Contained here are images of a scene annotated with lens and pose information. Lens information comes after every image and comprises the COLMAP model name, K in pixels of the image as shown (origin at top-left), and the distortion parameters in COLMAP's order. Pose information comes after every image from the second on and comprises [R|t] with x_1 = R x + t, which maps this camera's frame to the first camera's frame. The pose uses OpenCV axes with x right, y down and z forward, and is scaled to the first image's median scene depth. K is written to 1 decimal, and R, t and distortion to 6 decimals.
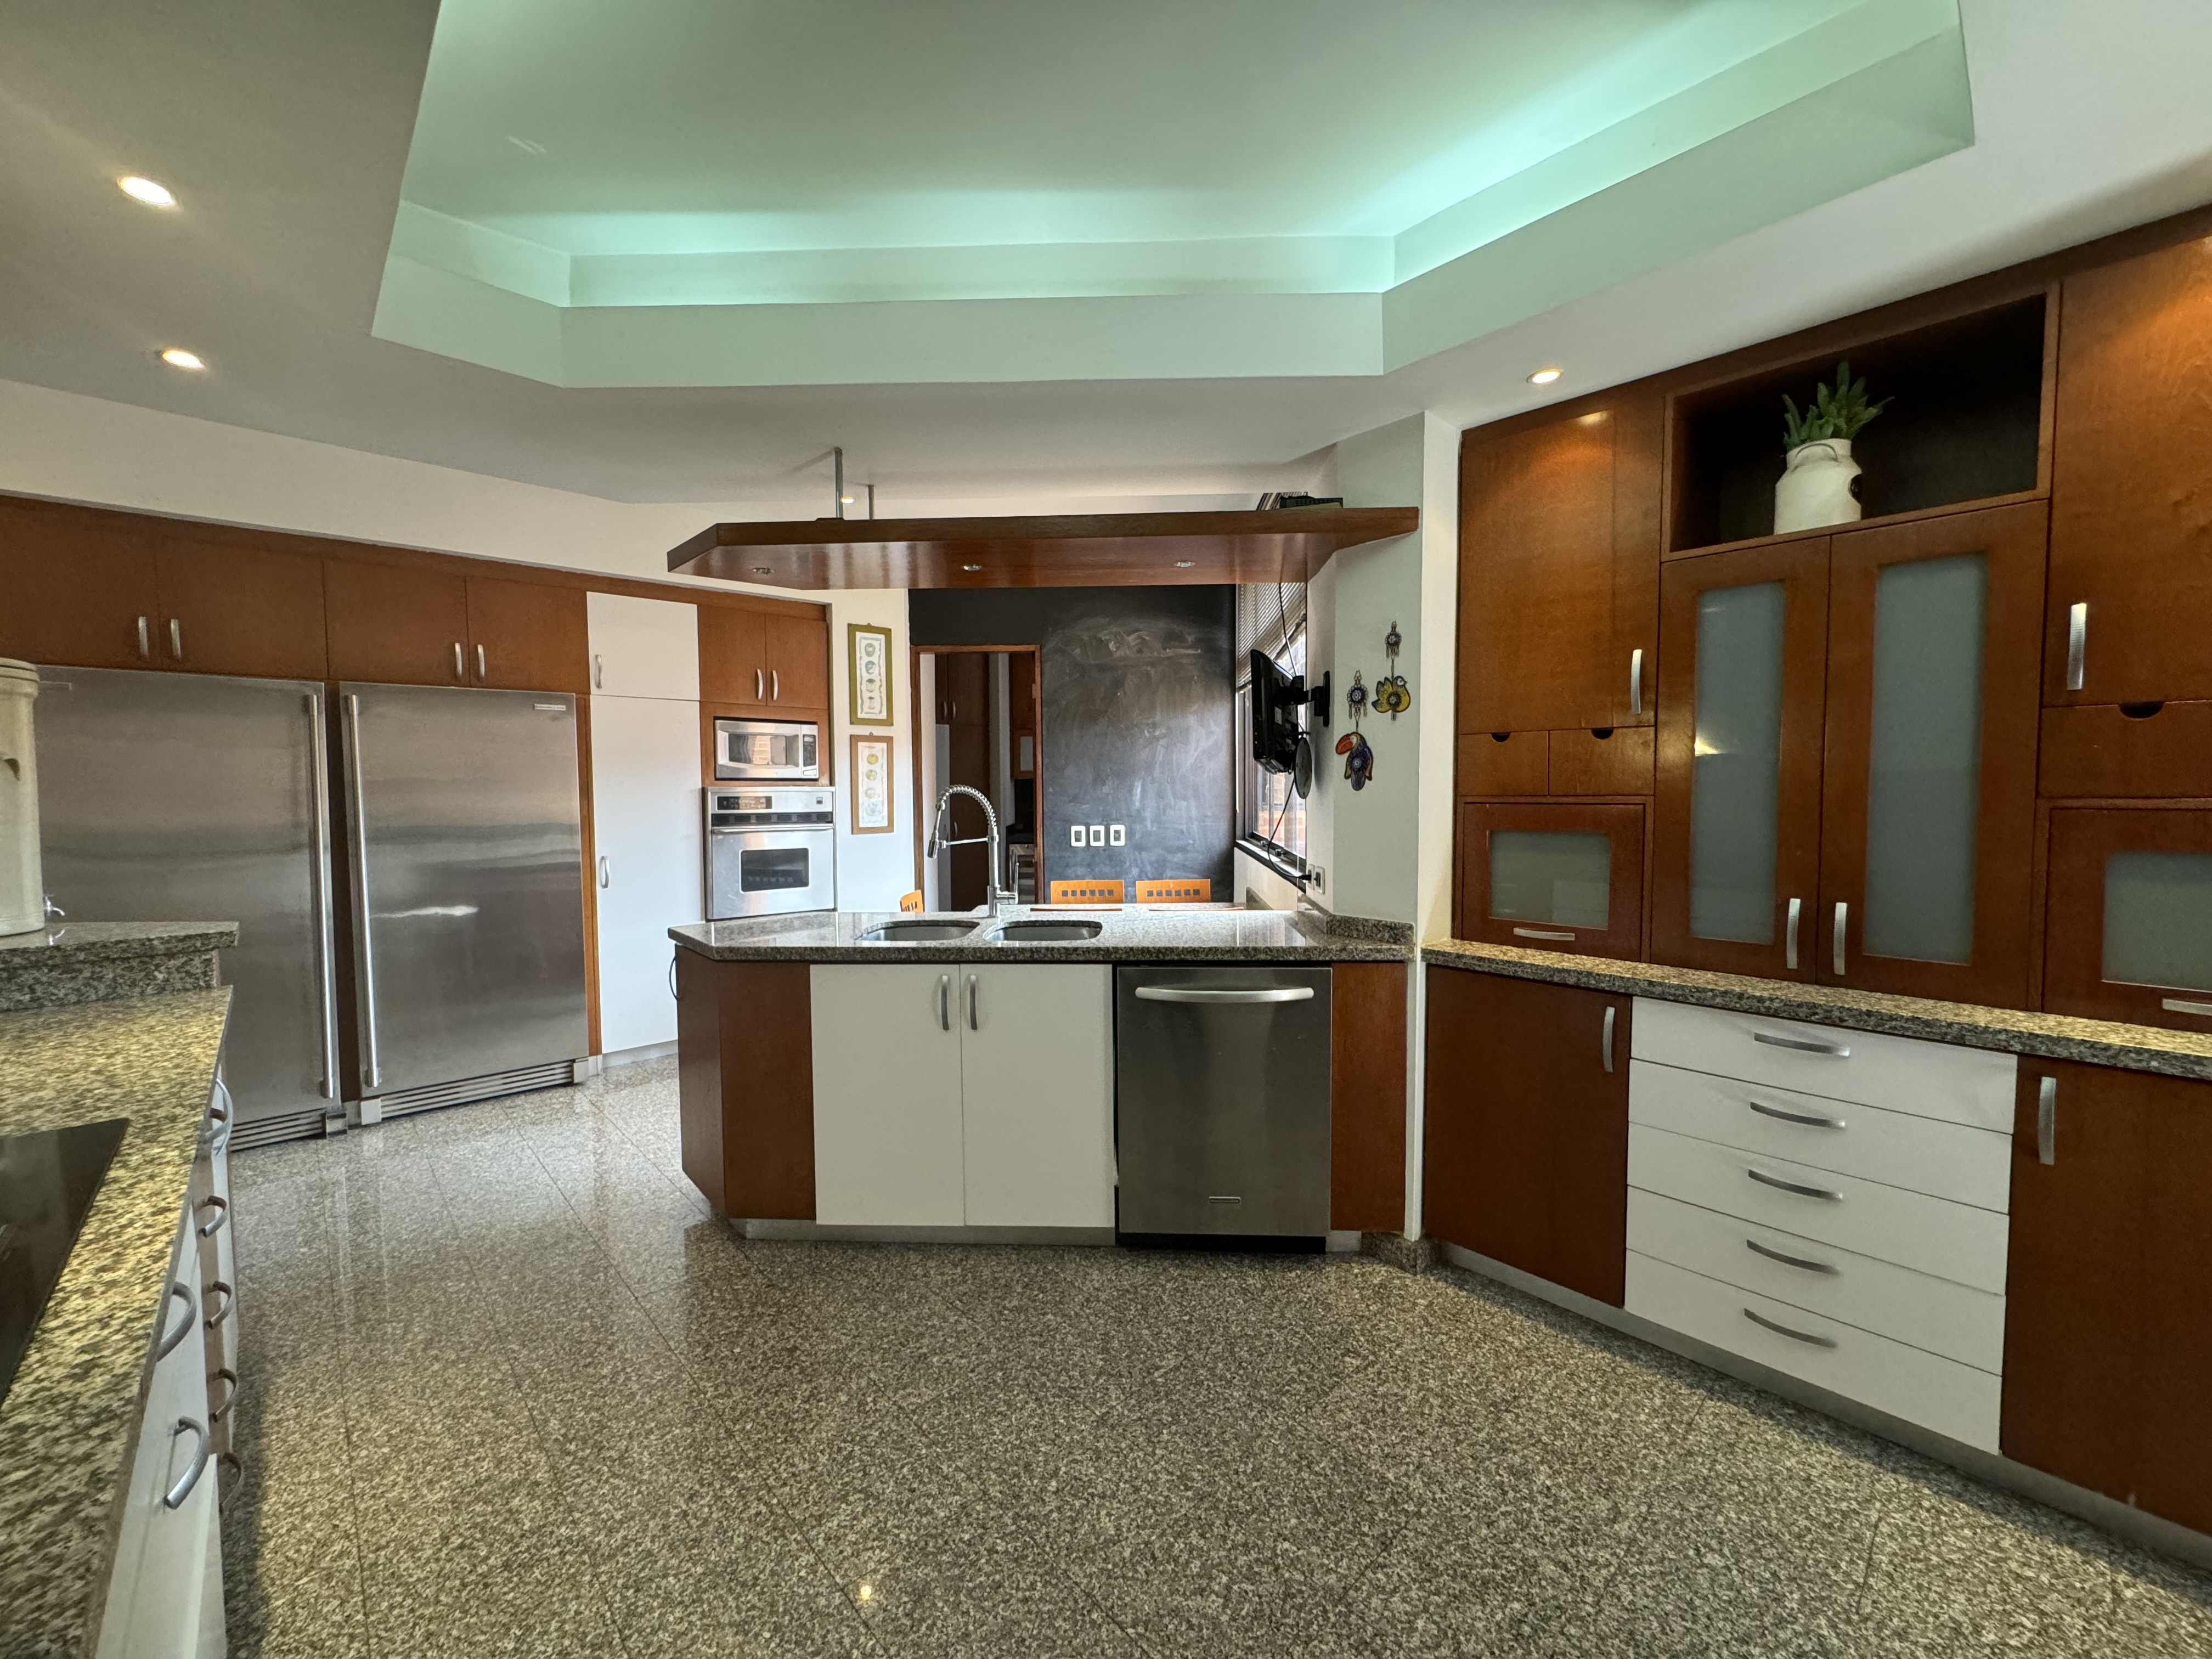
lens RADIAL K [[886.8, 0, 1105.8], [0, 886.8, 831.1], [0, 0, 1]] dist [0.000228, 0.000448]
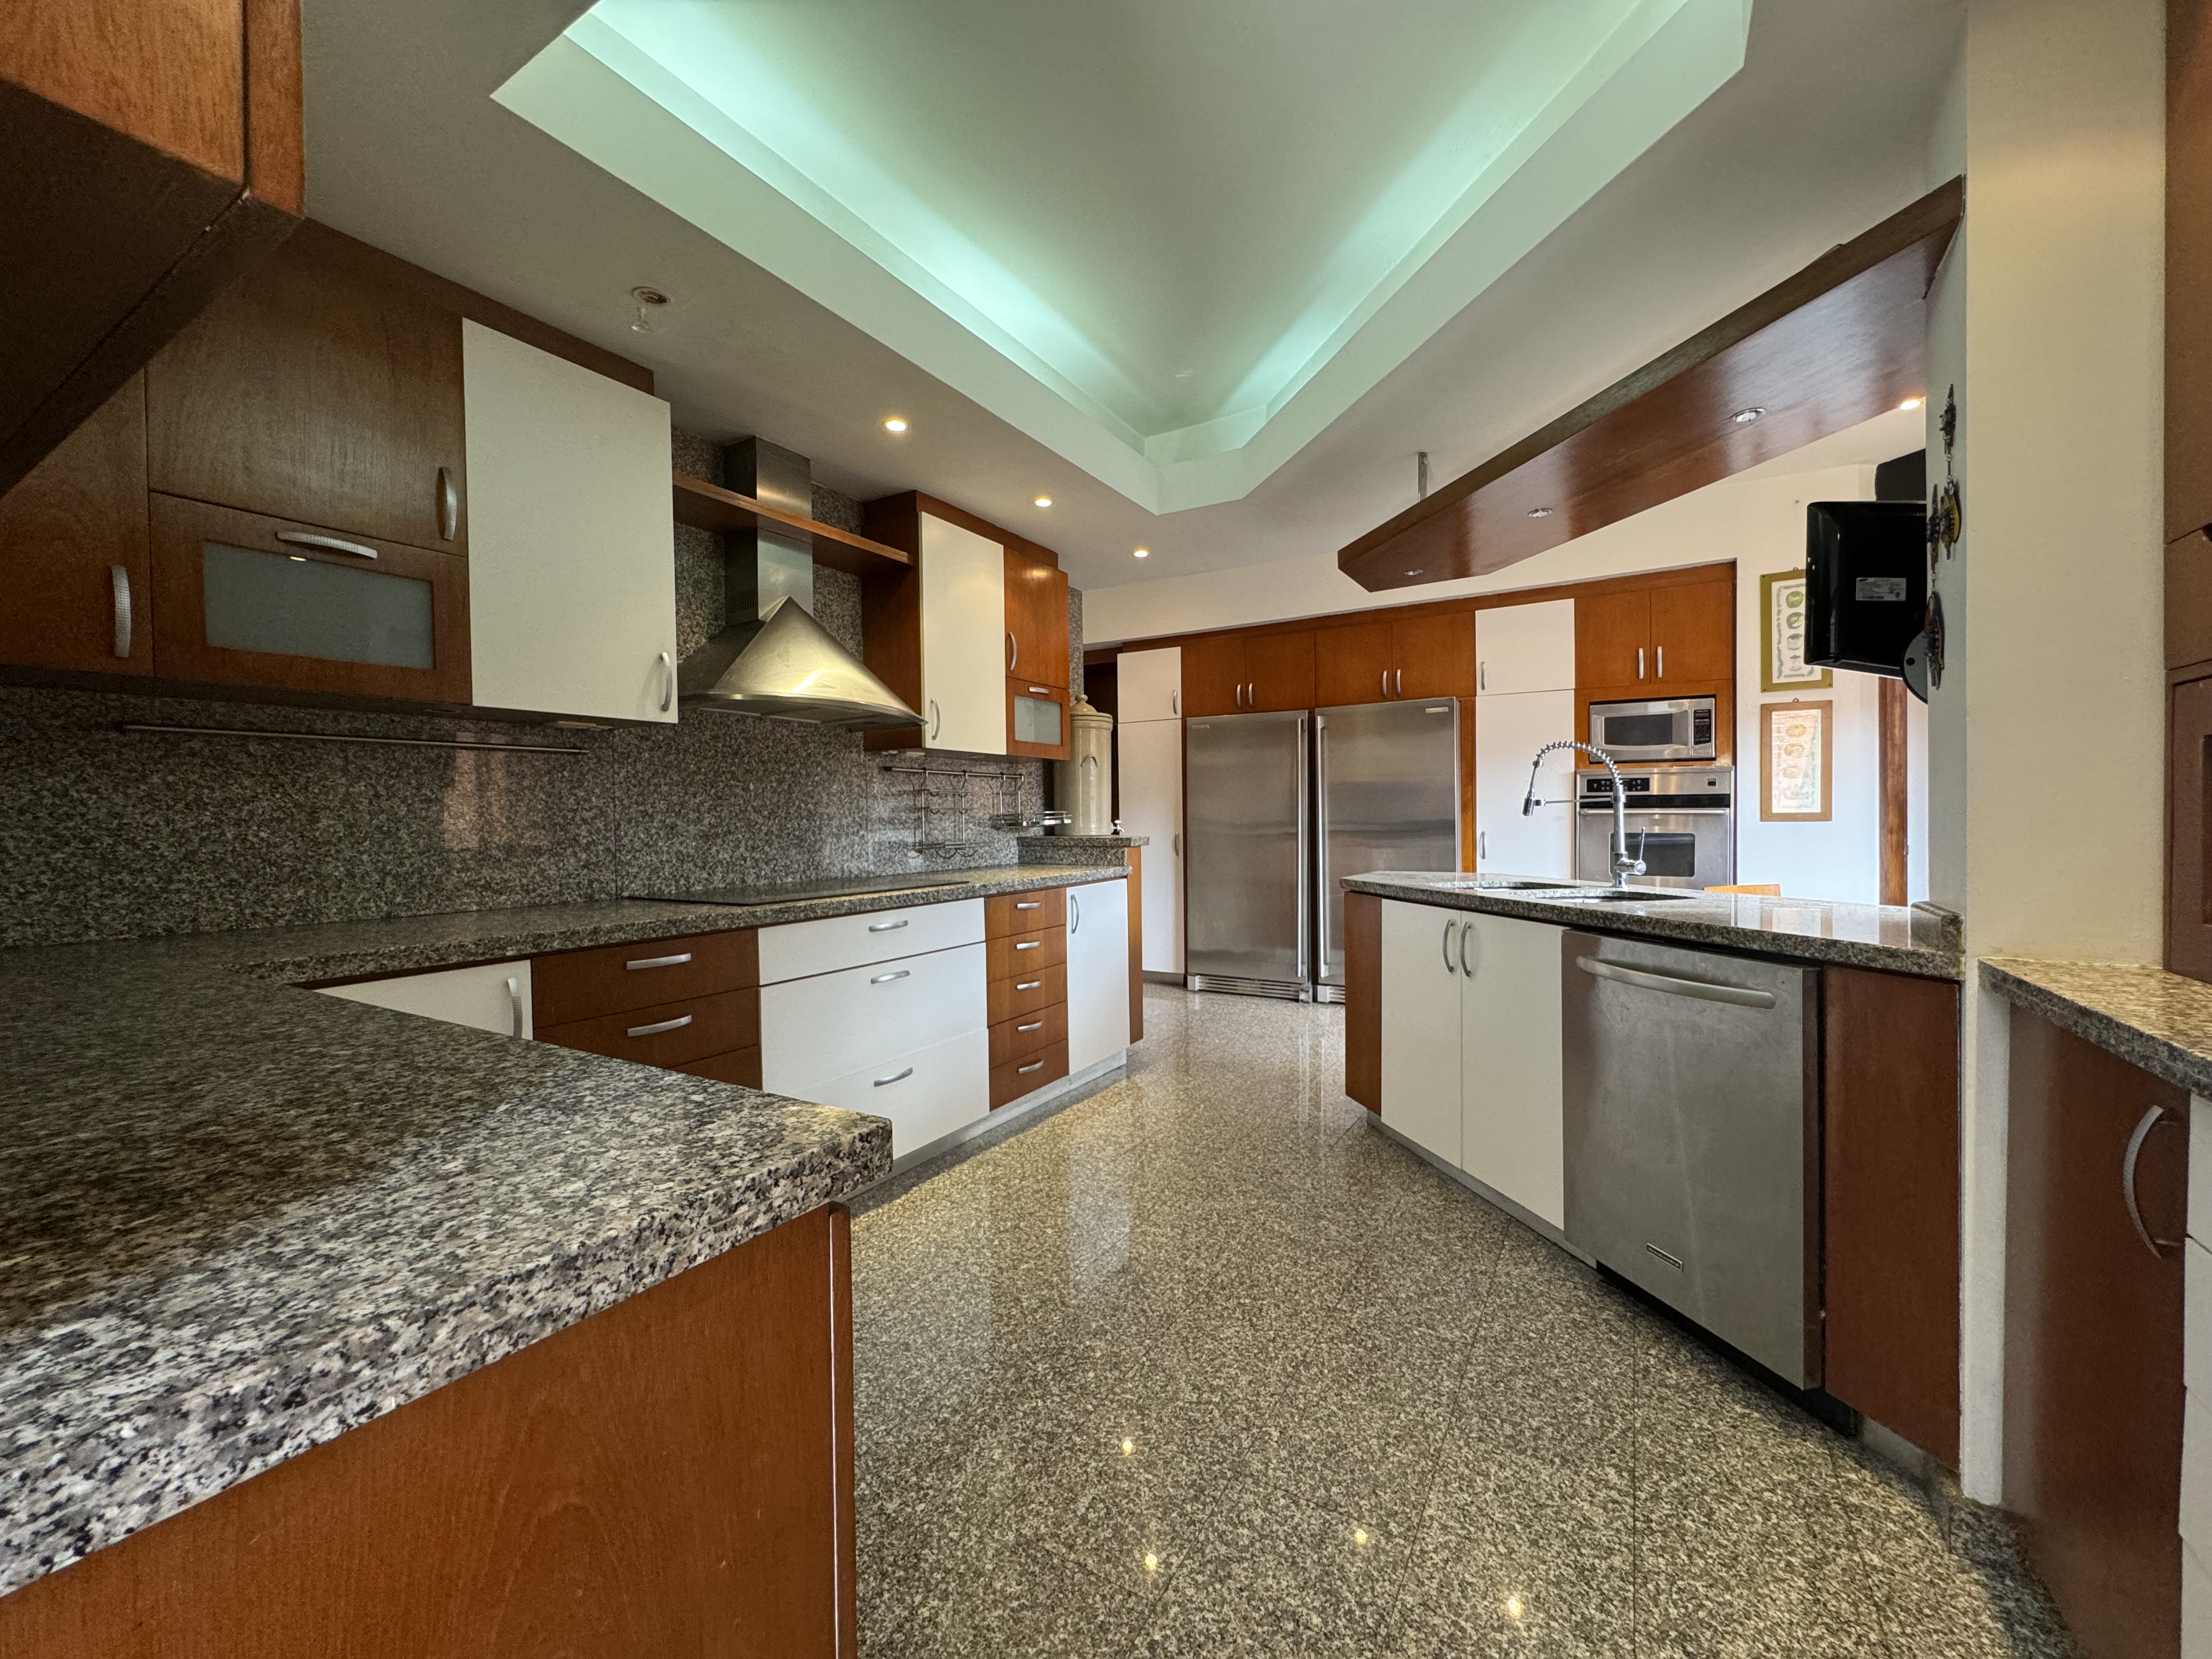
lens RADIAL K [[886.8, 0, 1106.6], [0, 886.8, 827.3], [0, 0, 1]] dist [0.000228, 0.000448]
pose [[0.283451, 0.015035, -0.958869, 0.429490], [-0.043086, 0.999067, 0.002929, 0.041762], [0.958018, 0.040483, 0.283834, 0.188994]]
